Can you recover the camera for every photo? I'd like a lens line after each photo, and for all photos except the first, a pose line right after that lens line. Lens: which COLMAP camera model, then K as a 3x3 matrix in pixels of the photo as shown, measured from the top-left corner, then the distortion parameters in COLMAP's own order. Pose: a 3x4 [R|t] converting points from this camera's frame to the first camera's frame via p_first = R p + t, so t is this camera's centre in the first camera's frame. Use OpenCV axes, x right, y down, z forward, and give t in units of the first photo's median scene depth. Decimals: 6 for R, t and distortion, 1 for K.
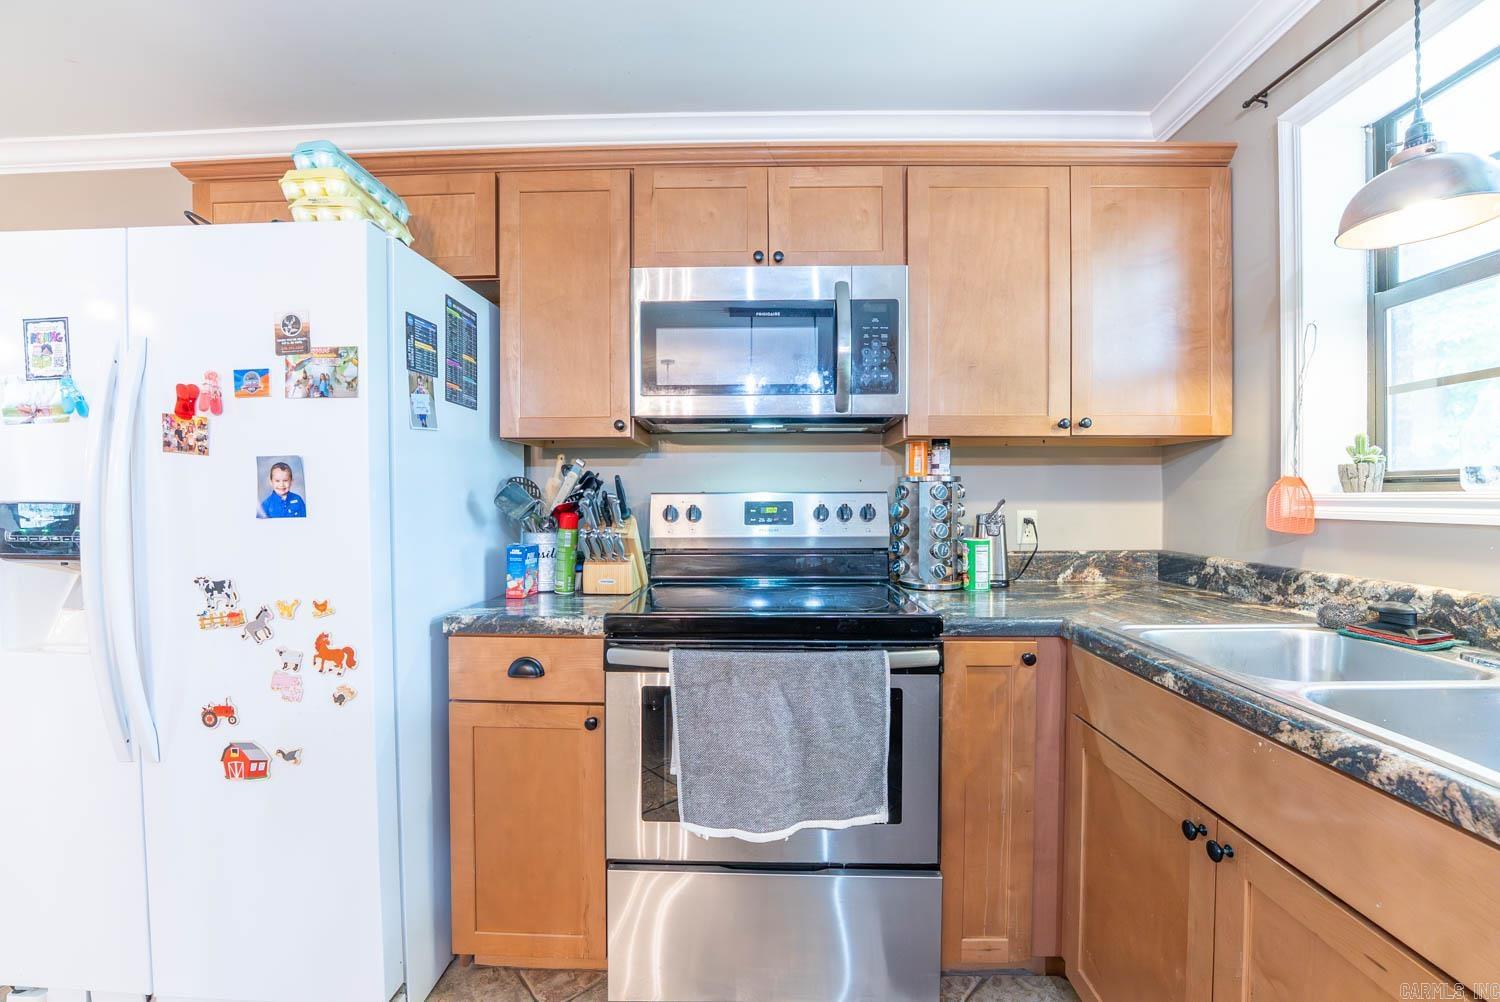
lens RADIAL K [[611.8, 0, 746.0], [0, 611.8, 503.9], [0, 0, 1]] dist [-0.028146, 0.003567]
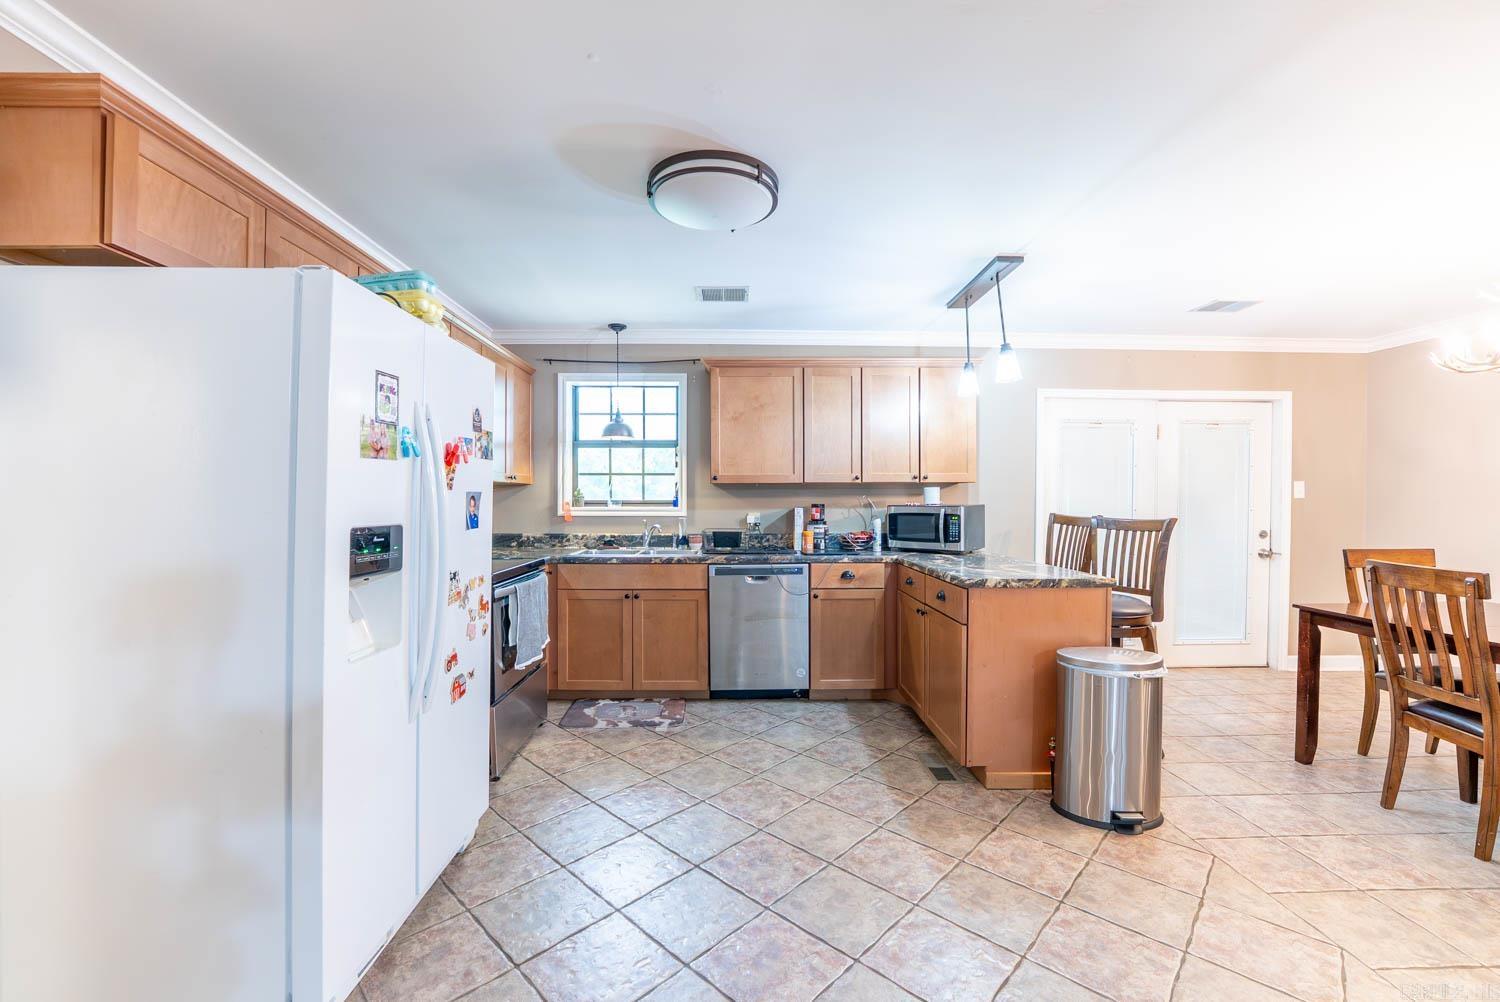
lens RADIAL K [[611.8, 0, 743.9], [0, 611.8, 504.6], [0, 0, 1]] dist [-0.028146, 0.003567]
pose [[-0.050035, -0.004317, 0.998738, -2.158538], [0.010453, 0.999934, 0.004846, -0.038495], [-0.998693, 0.010682, -0.049986, 0.294131]]
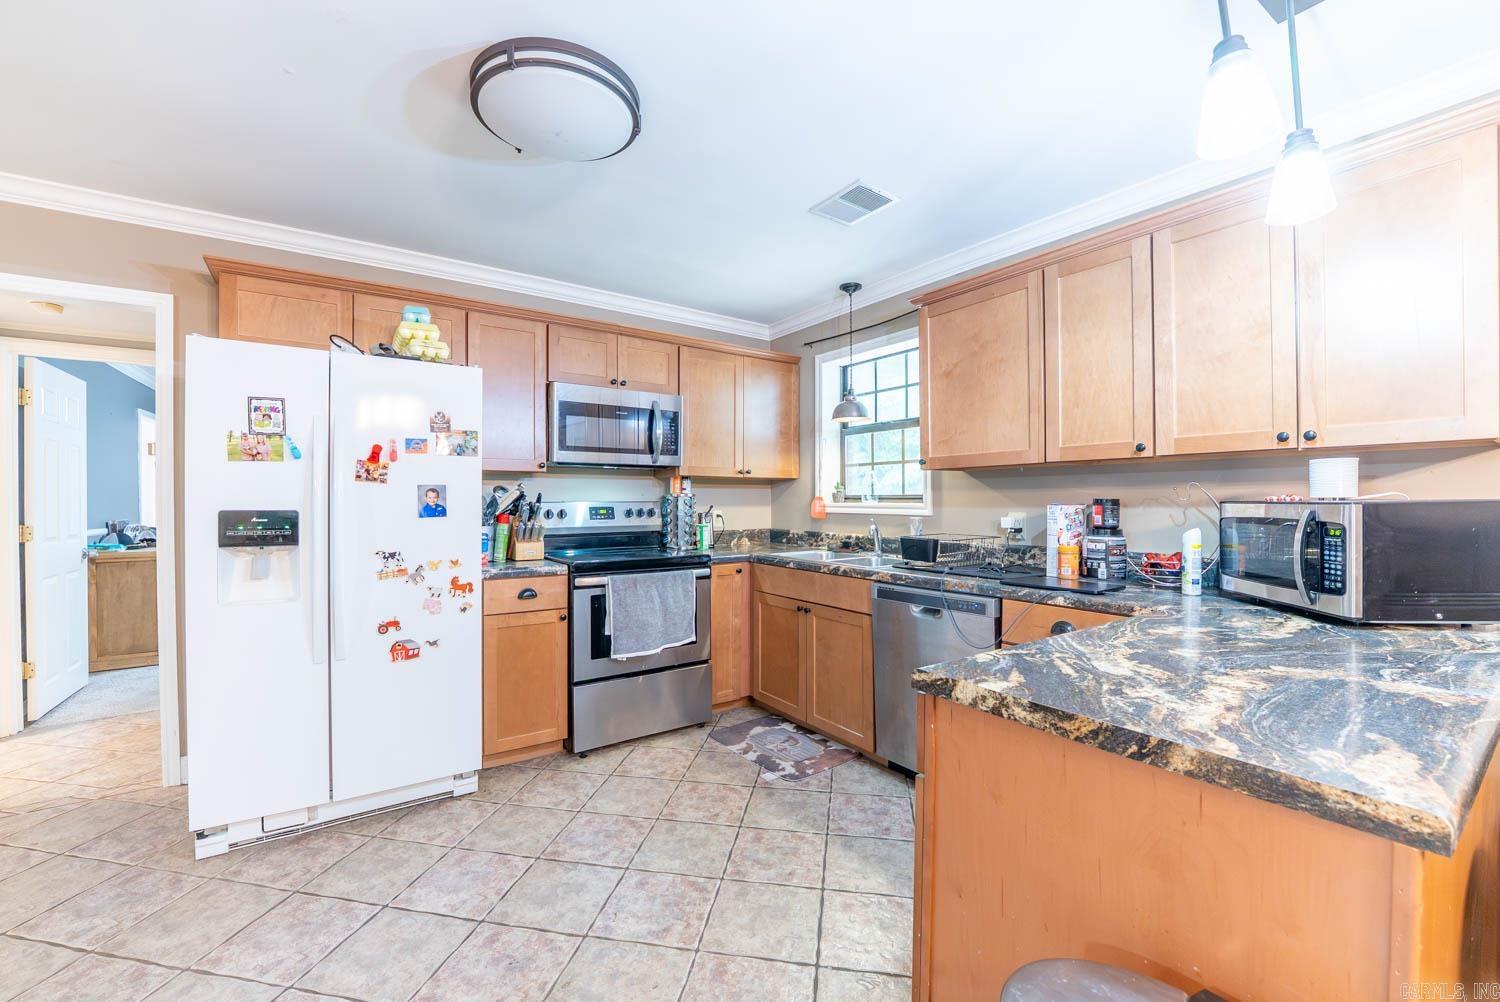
lens RADIAL K [[611.8, 0, 745.5], [0, 611.8, 503.8], [0, 0, 1]] dist [-0.028146, 0.003567]
pose [[0.801093, -0.001573, 0.598537, -0.981629], [0.004153, 0.999987, -0.002931, -0.008398], [-0.598525, 0.004834, 0.801090, -0.986191]]
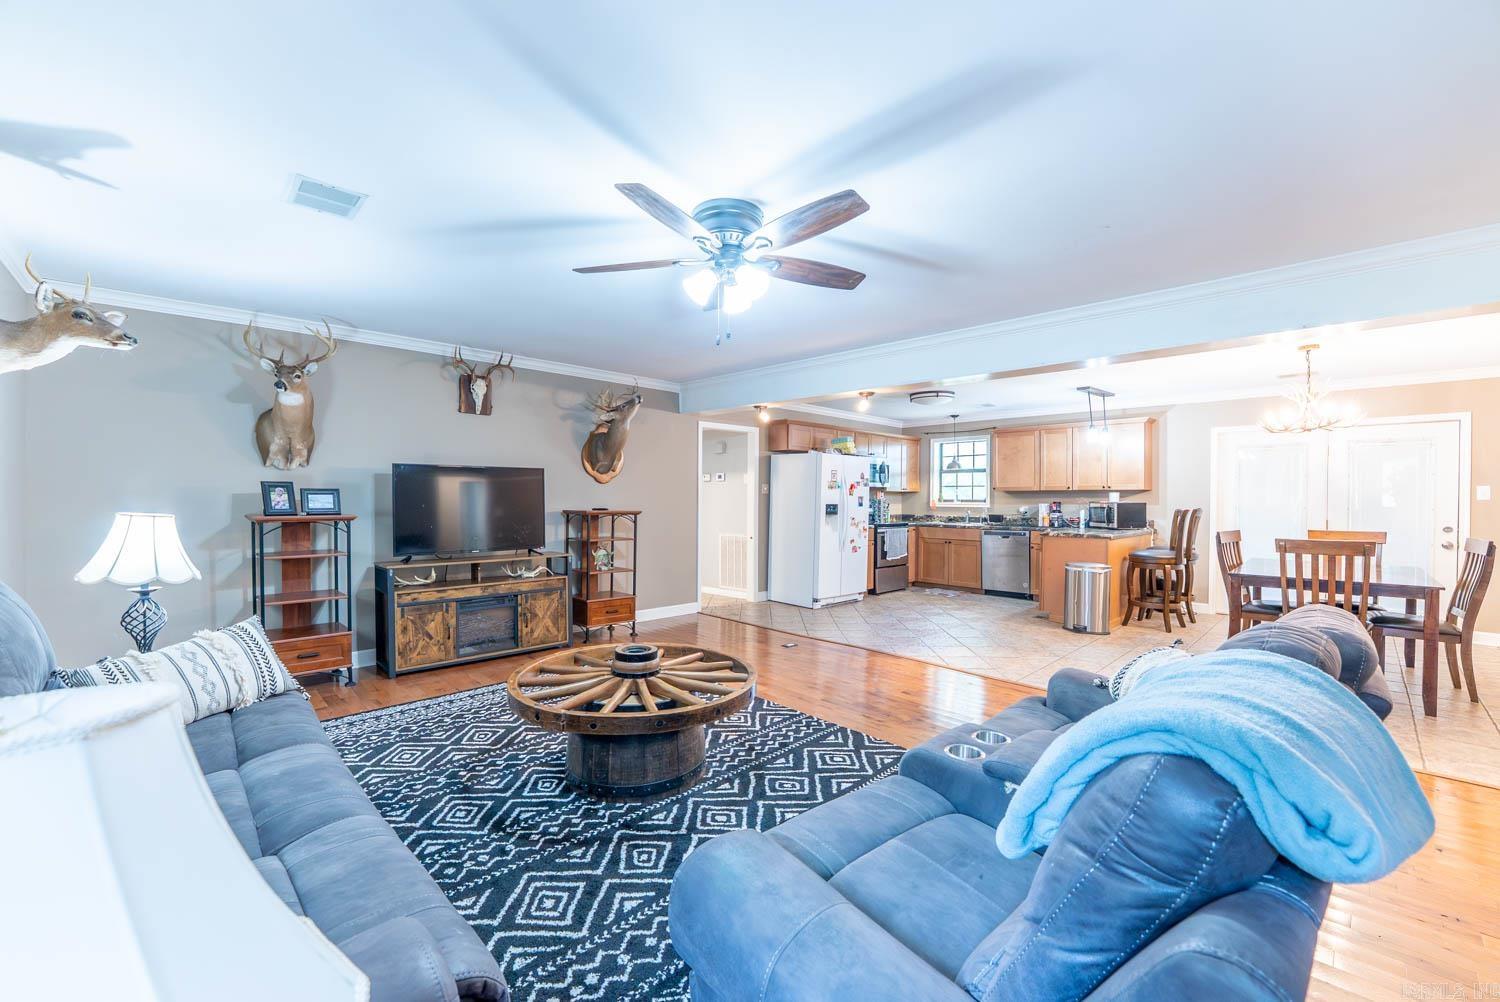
lens RADIAL K [[611.8, 0, 742.9], [0, 611.8, 503.6], [0, 0, 1]] dist [-0.028146, 0.003567]
pose [[0.701922, 0.001066, 0.712253, -5.080525], [-0.000172, 0.999999, -0.001327, 0.001219], [-0.712254, 0.000809, 0.701921, -2.068865]]
